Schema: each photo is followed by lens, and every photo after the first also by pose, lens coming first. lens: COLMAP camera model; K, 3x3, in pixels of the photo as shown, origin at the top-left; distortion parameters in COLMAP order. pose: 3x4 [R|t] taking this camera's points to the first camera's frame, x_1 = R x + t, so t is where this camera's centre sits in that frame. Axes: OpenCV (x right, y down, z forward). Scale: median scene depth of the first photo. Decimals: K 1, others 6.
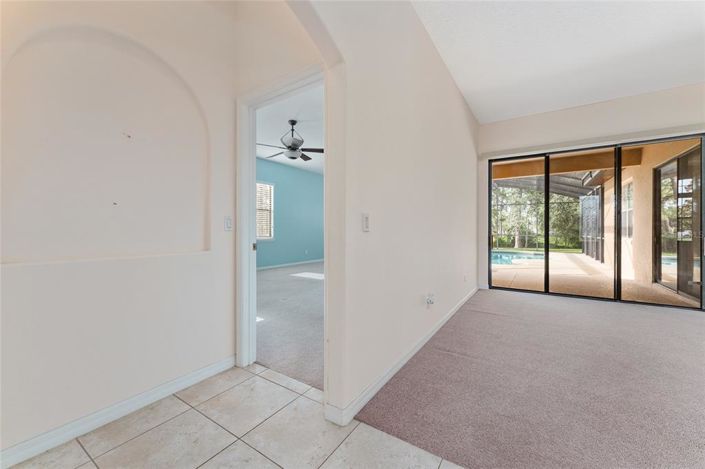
lens RADIAL K [[281.1, 0, 352.1], [0, 281.1, 231.9], [0, 0, 1]] dist [0.003599, 0.000427]
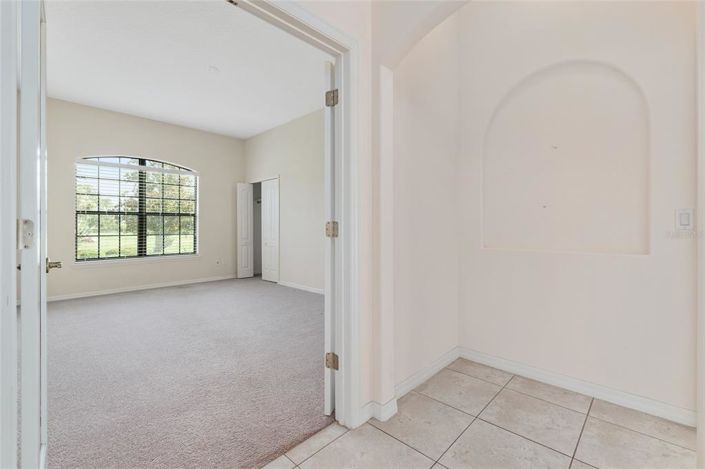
lens RADIAL K [[315.0, 0, 353.8], [0, 315.0, 230.2], [0, 0, 1]] dist [0.000593, 0.000295]
pose [[-0.188013, 0.009280, -0.982123, 0.629153], [-0.002236, 0.999949, 0.009877, -0.011503], [0.982164, 0.004053, -0.187982, 0.423364]]
